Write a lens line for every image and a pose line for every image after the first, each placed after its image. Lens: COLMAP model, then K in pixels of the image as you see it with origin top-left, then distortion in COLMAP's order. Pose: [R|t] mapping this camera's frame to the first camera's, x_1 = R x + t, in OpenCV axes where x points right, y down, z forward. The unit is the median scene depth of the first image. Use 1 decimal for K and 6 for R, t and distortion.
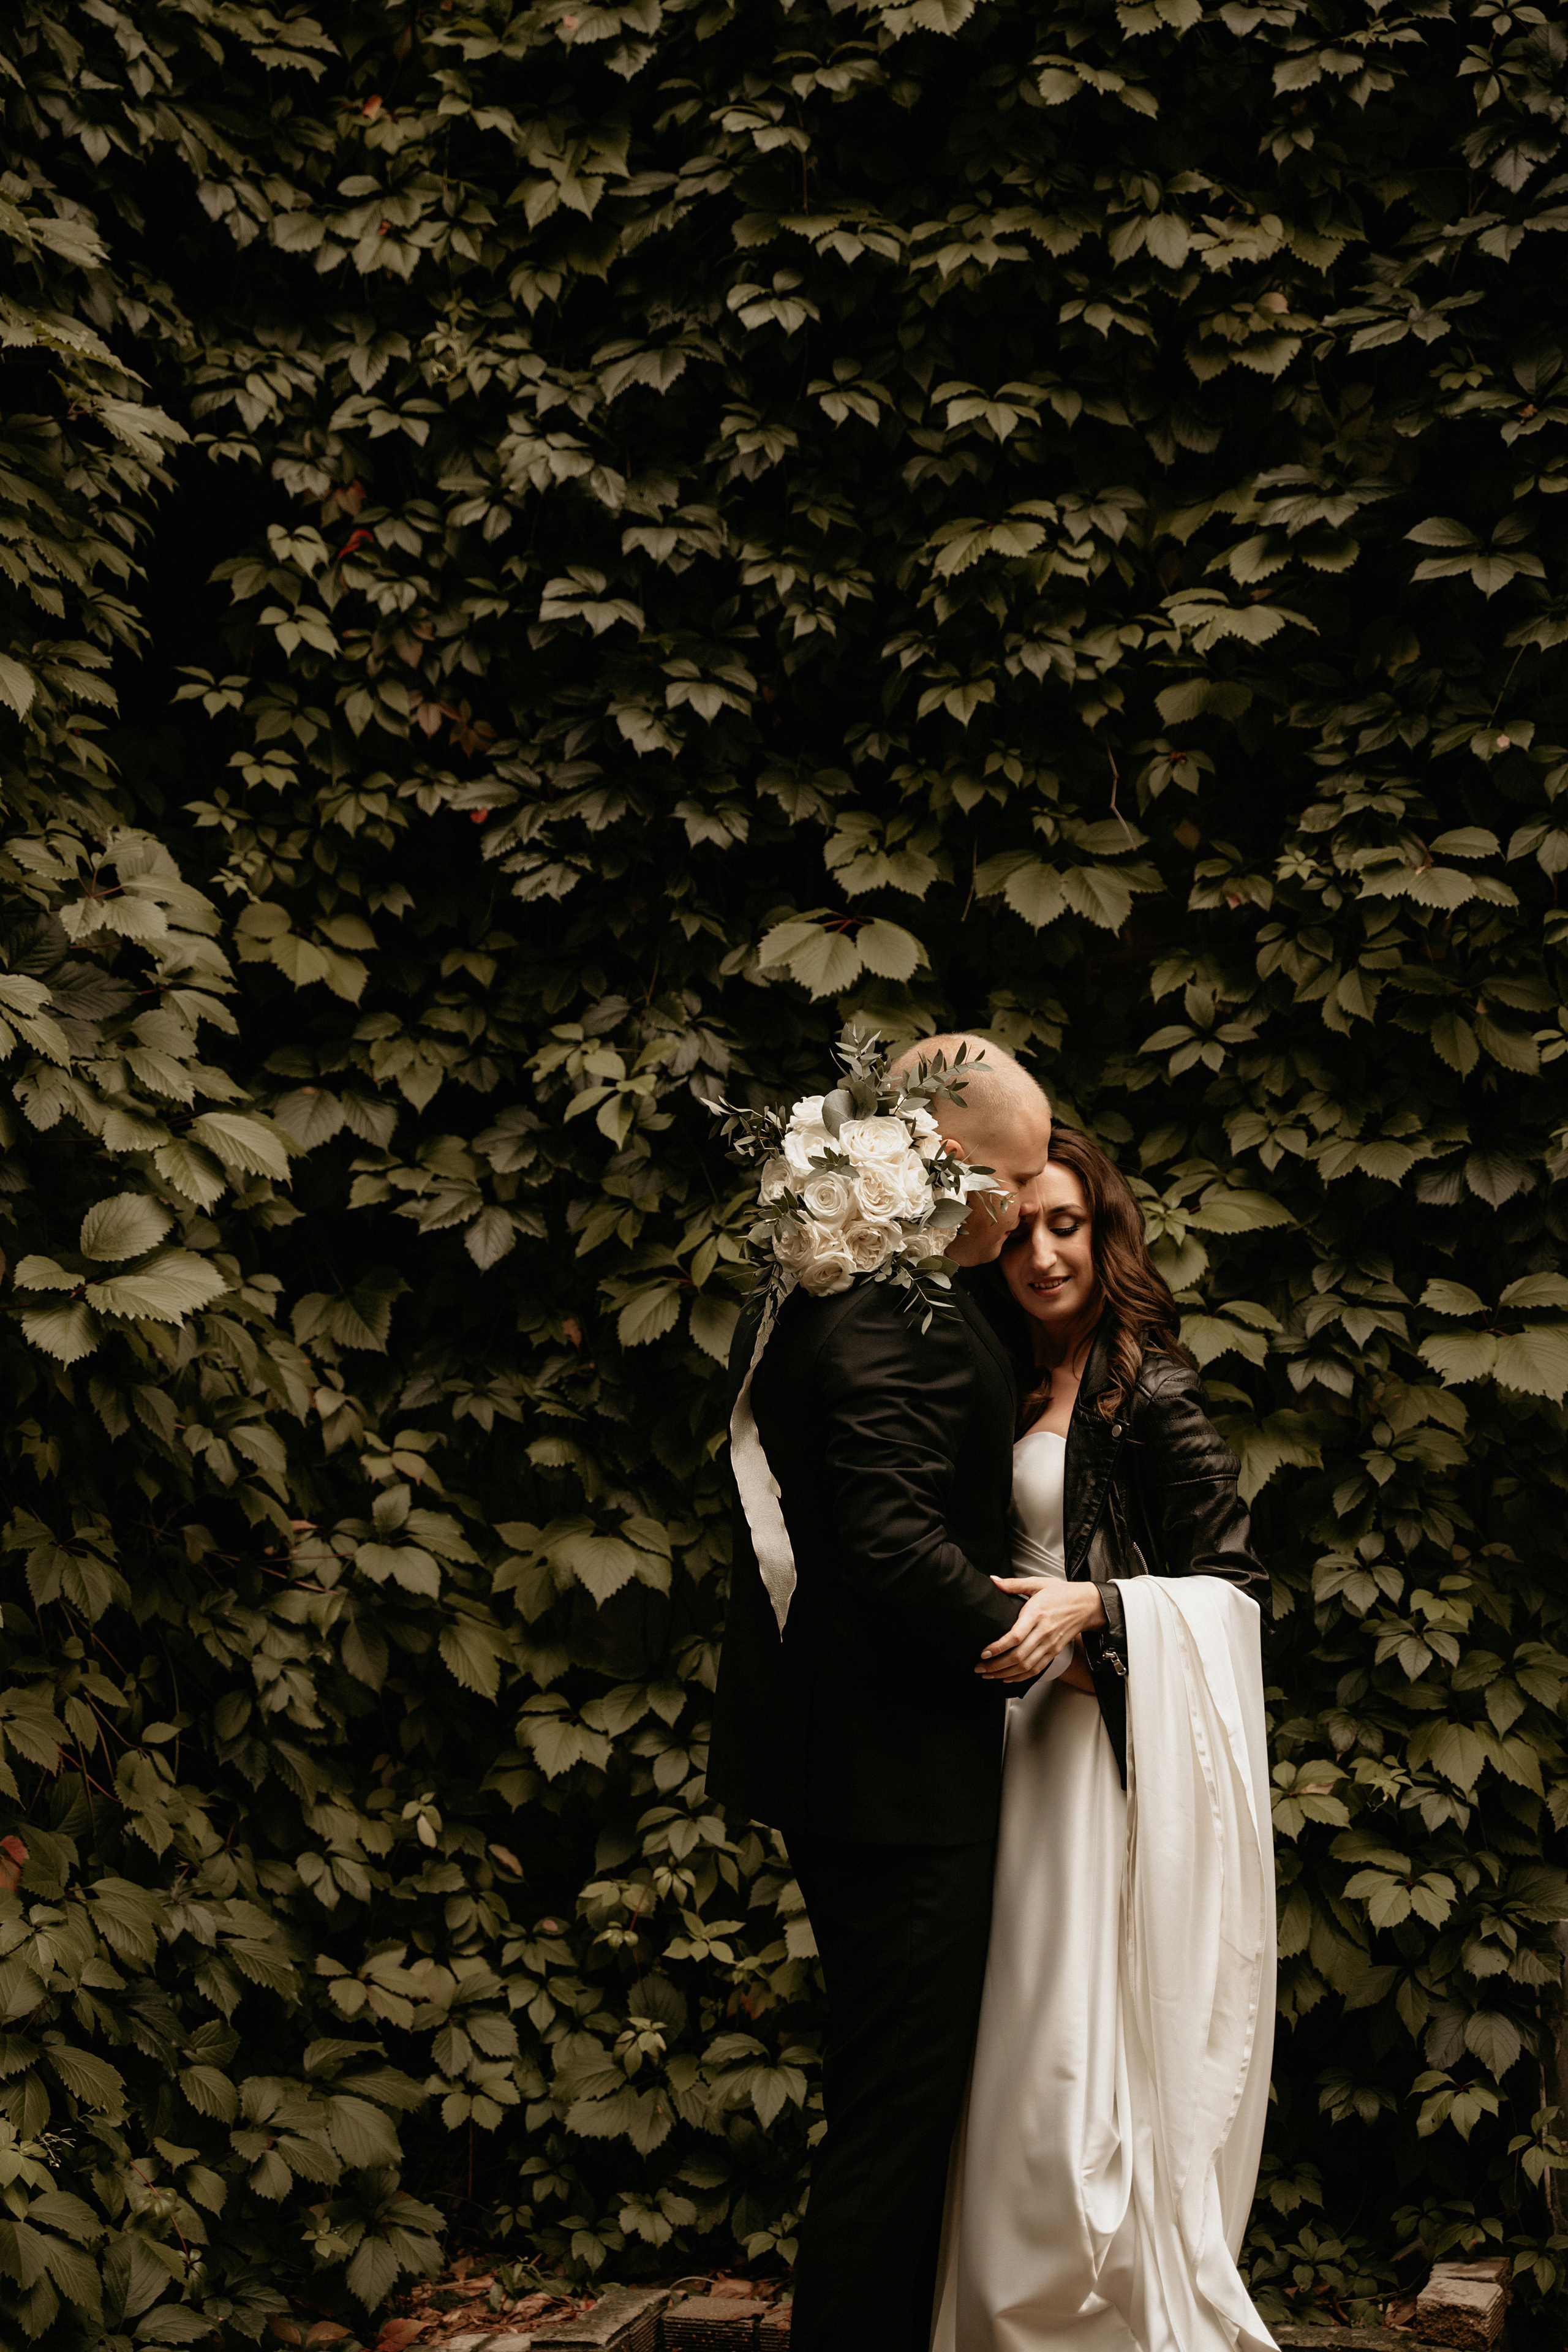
lens RADIAL K [[3407.8, 0, 779.1], [0, 3407.8, 1221.7], [0, 0, 1]] dist [0.114670, 0.000000]
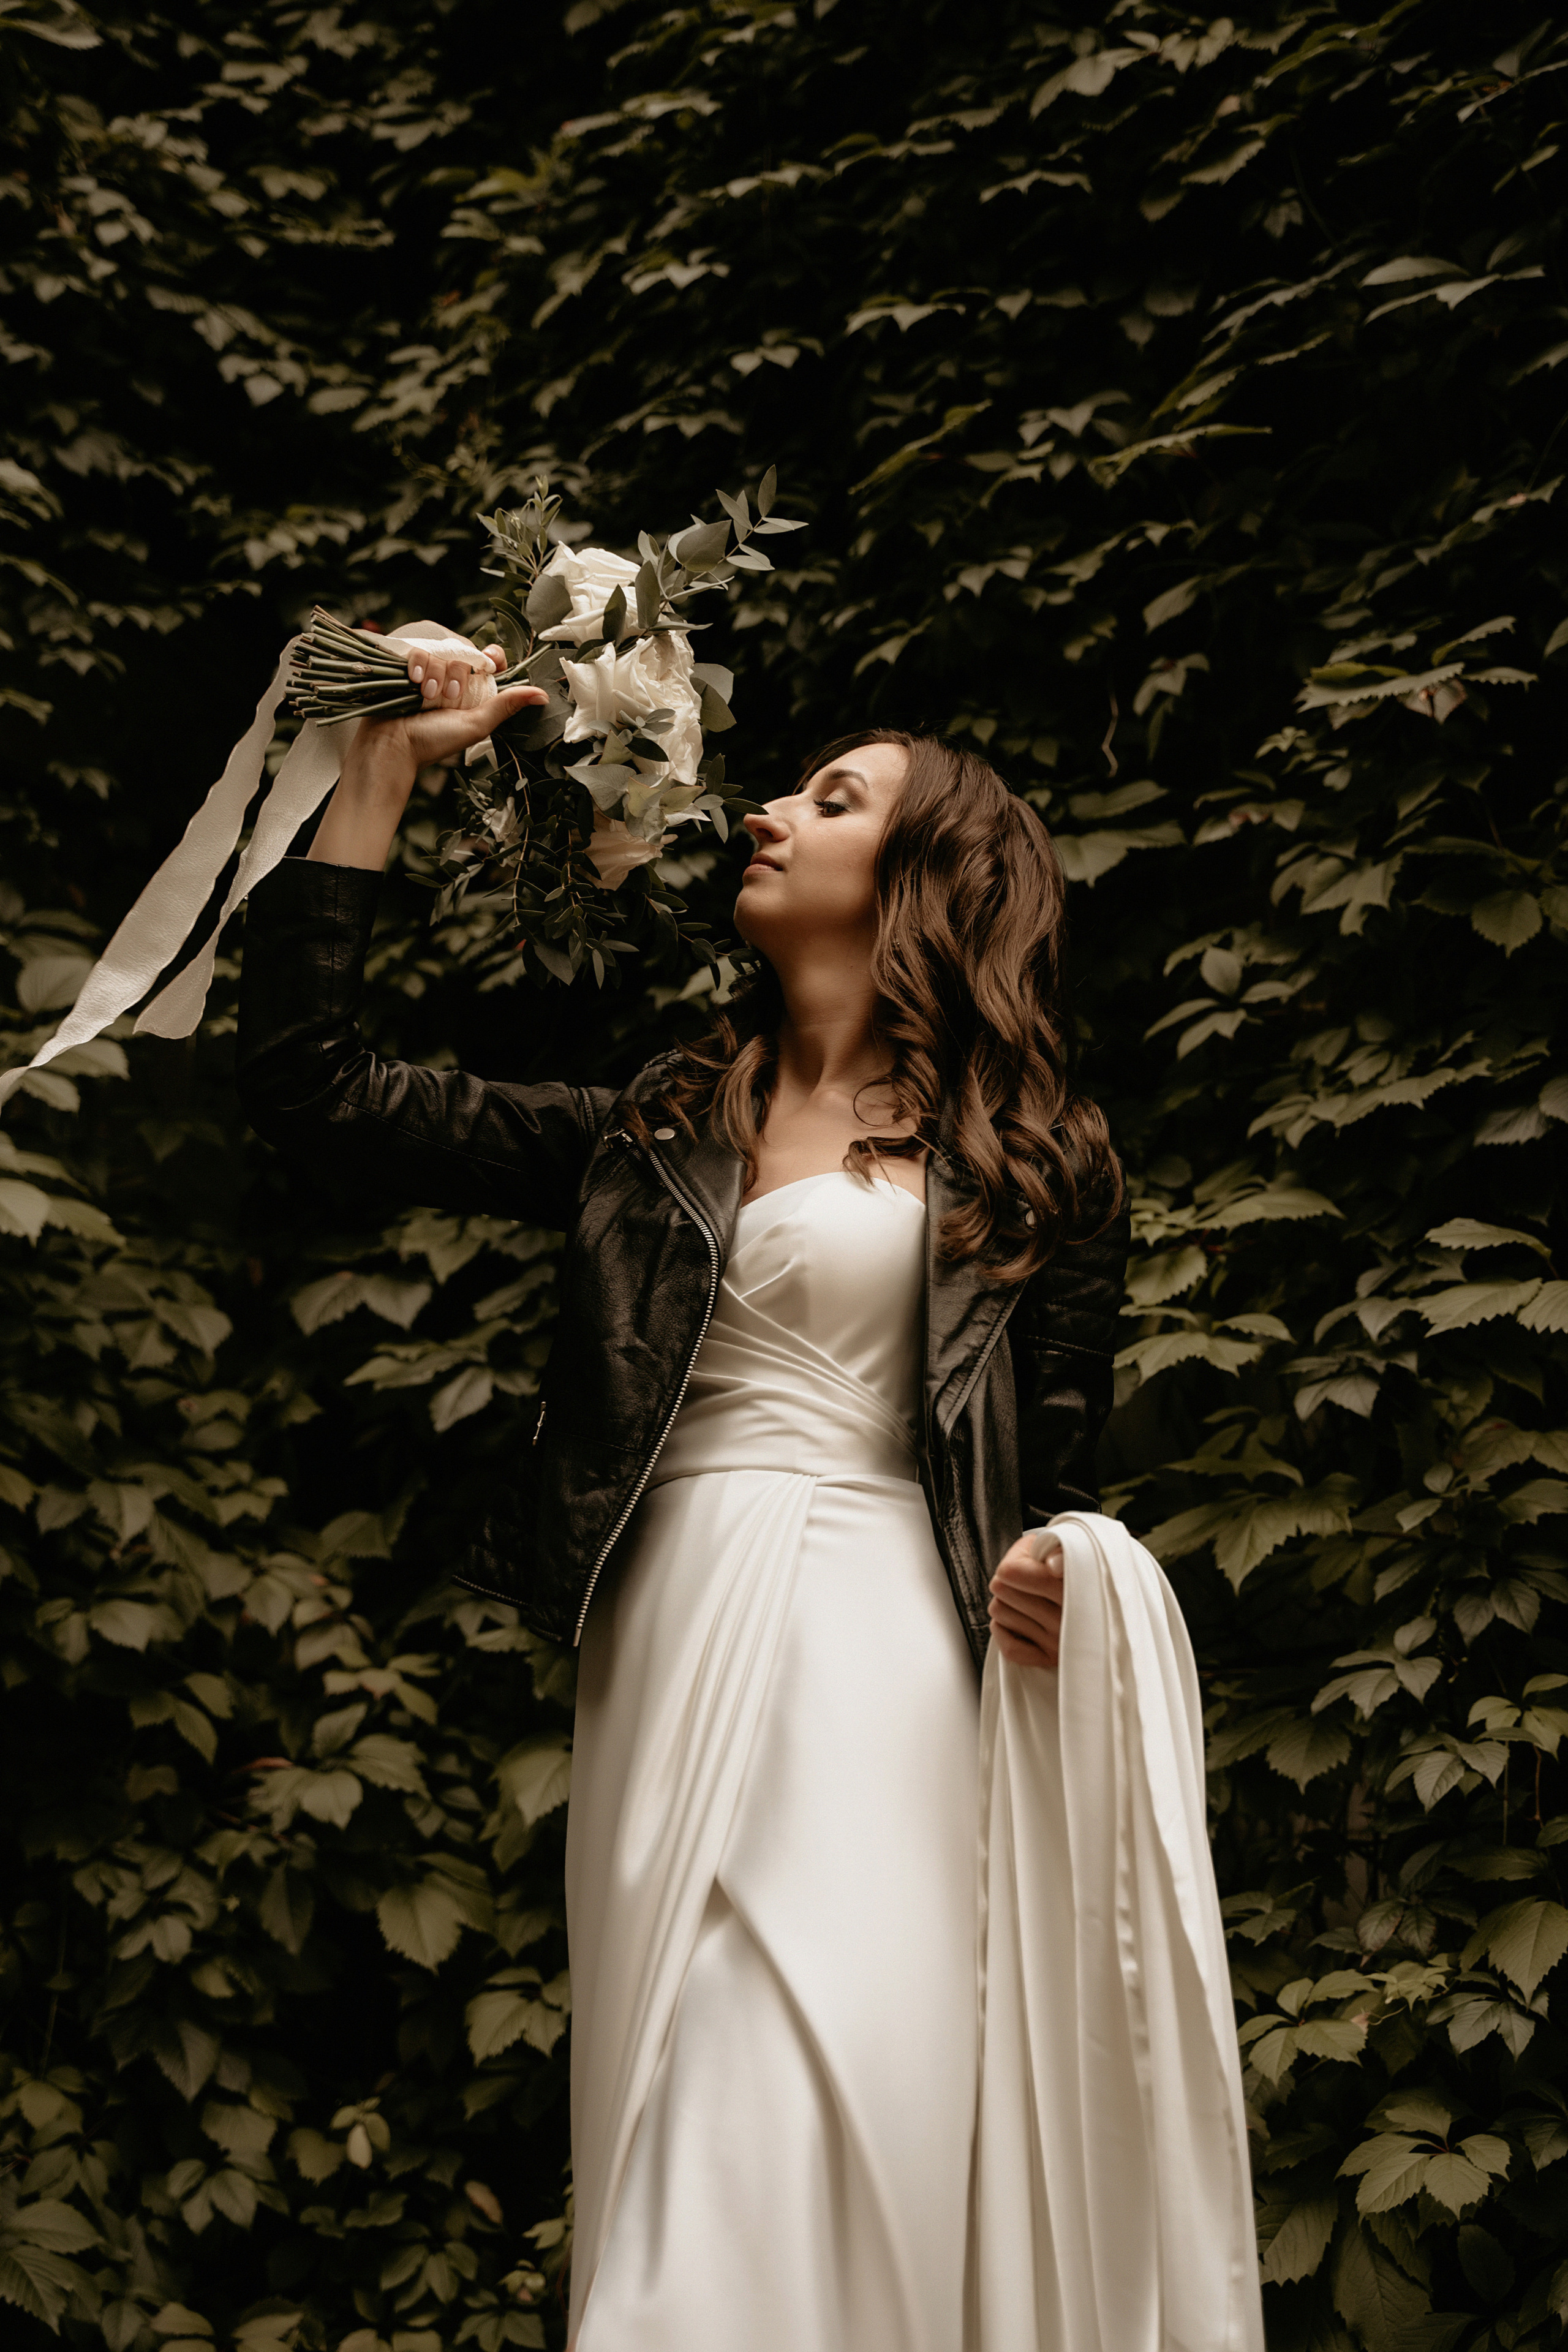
lens RADIAL K [[2826.5, 0, 792.8], [0, 2826.5, 1205.3], [0, 0, 1]] dist [0.026457, 0.000000]
pose [[0.915261, -0.110980, -0.387274, 0.273697], [-0.008597, 0.955707, -0.294193, 0.170479], [0.402770, 0.272593, 0.873767, 0.439853]]
